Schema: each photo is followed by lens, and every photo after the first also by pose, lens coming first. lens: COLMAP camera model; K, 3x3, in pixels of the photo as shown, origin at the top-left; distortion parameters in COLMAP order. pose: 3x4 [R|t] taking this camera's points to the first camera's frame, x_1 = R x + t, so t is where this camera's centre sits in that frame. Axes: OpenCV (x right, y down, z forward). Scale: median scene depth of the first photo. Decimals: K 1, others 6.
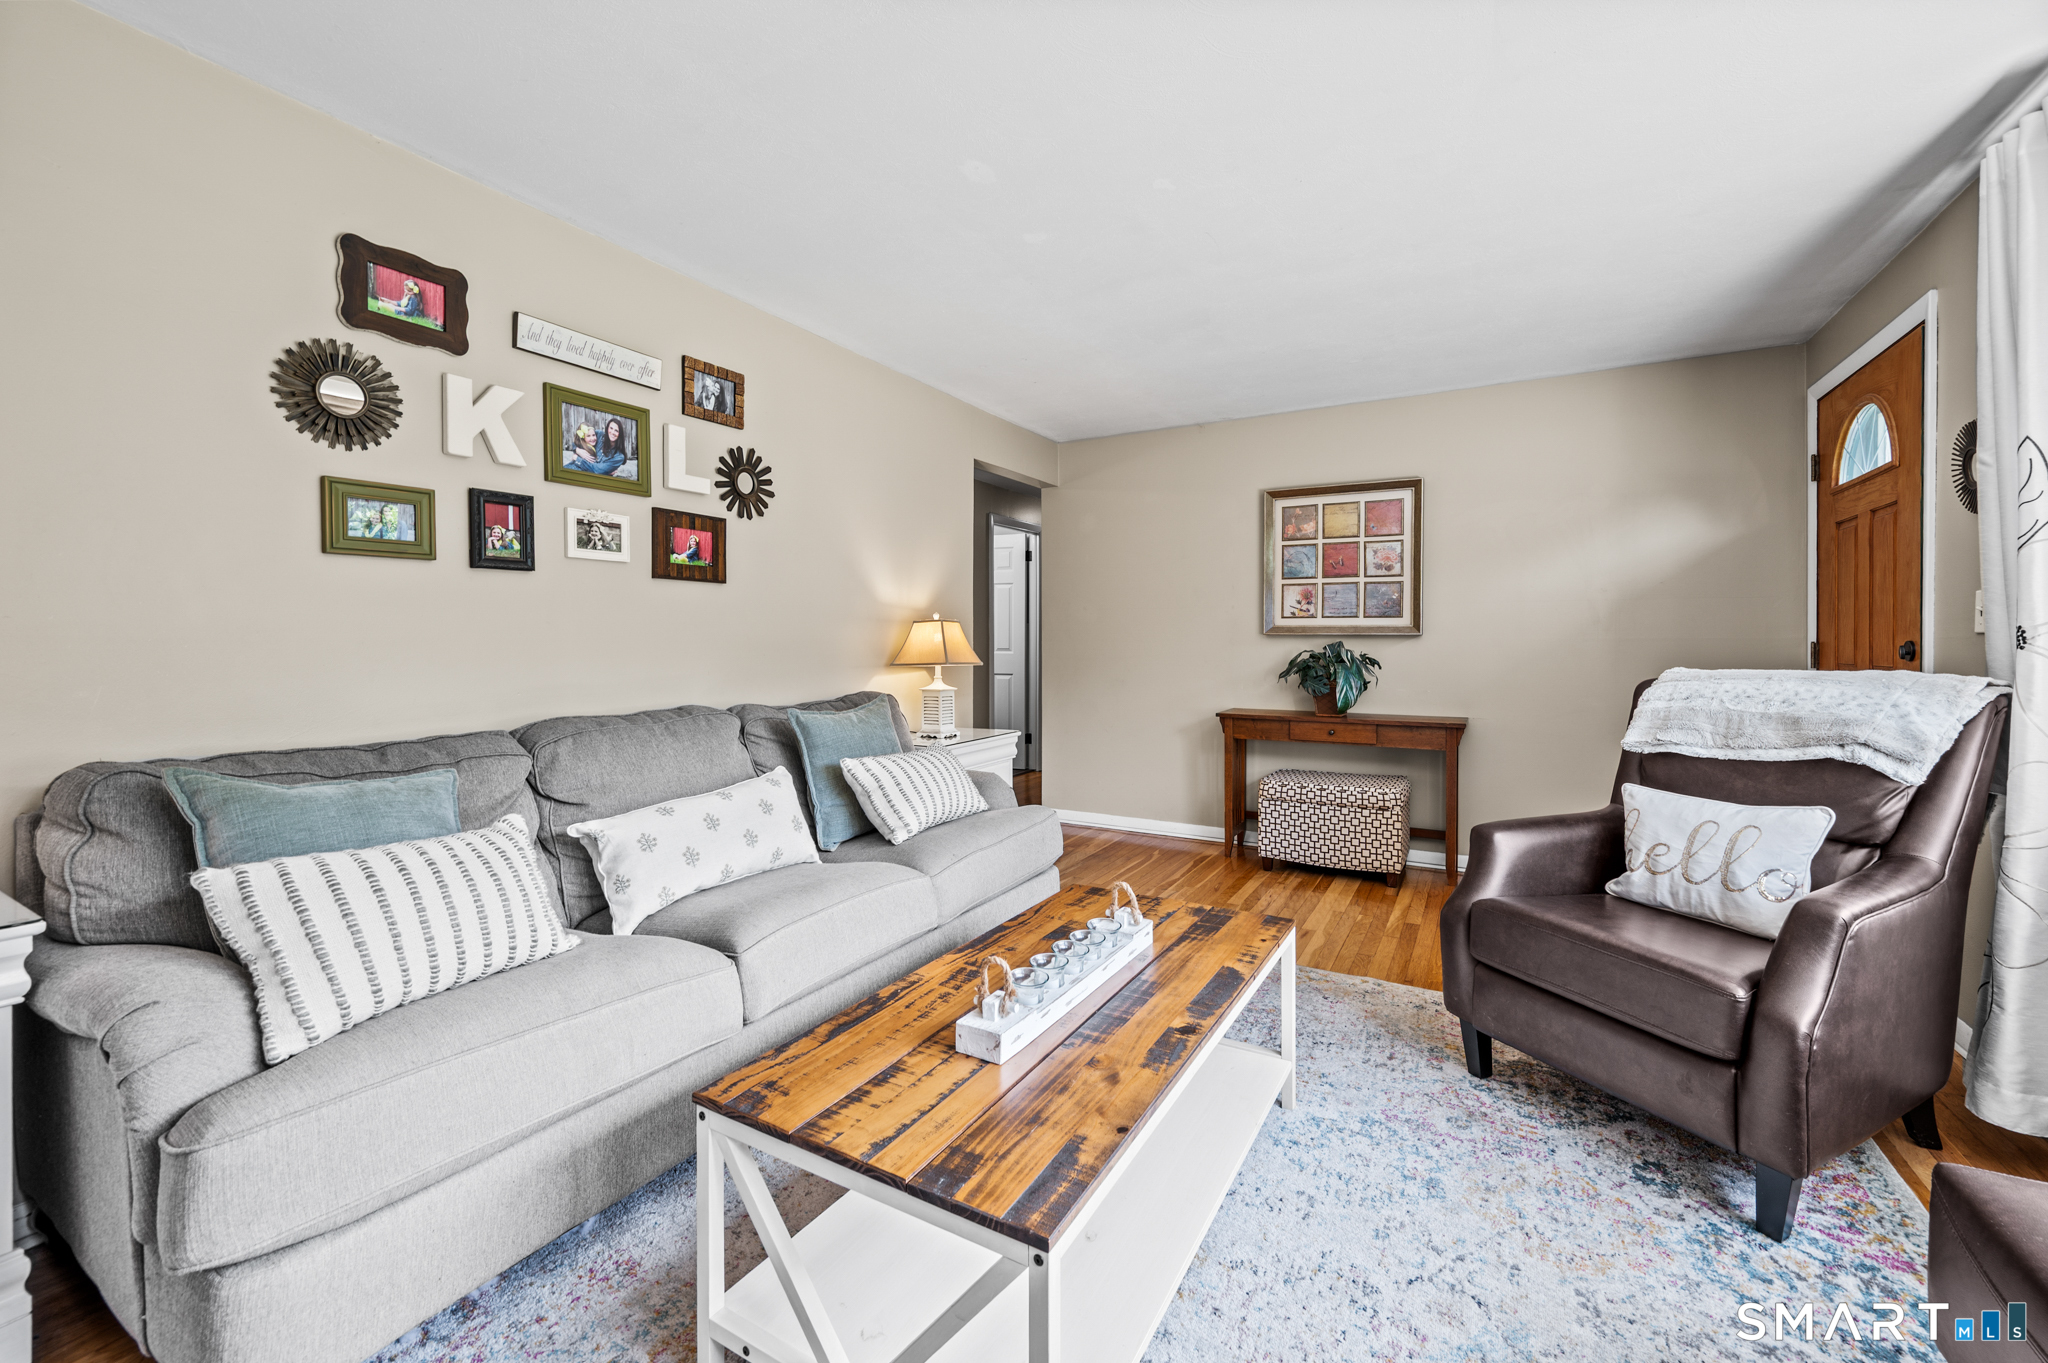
lens RADIAL K [[829.1, 0, 1045.6], [0, 829.1, 650.8], [0, 0, 1]] dist [0.000319, -0.000015]
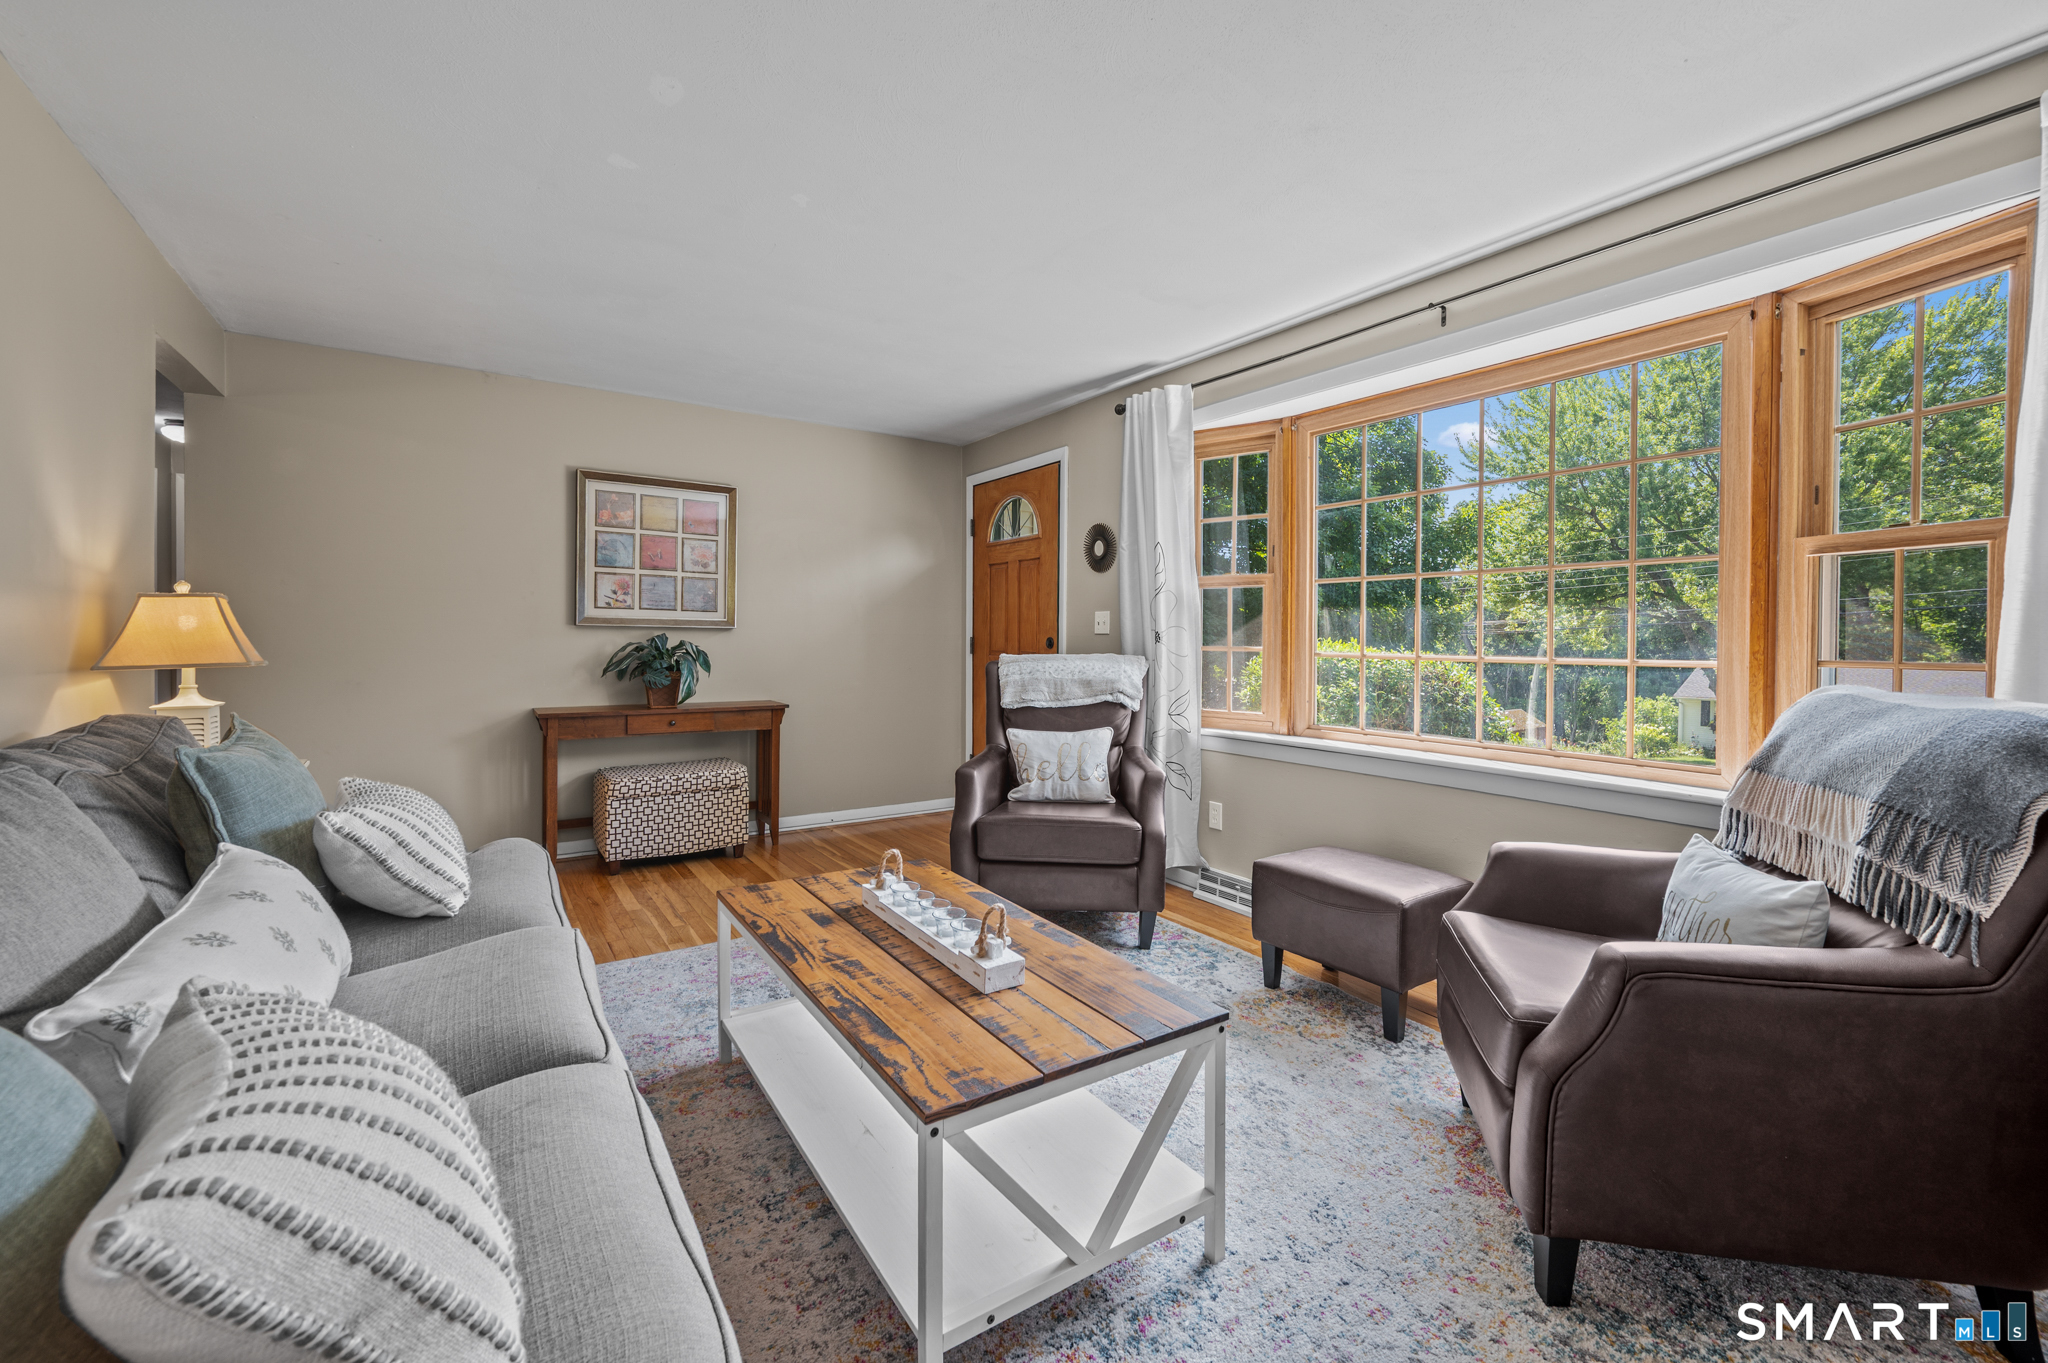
lens RADIAL K [[829.1, 0, 1045.6], [0, 829.1, 650.8], [0, 0, 1]] dist [0.000319, -0.000015]
pose [[0.444378, -0.010073, 0.895783, -0.530782], [0.000183, 0.999938, 0.011153, -0.002461], [-0.895839, -0.004792, 0.444352, 0.202602]]
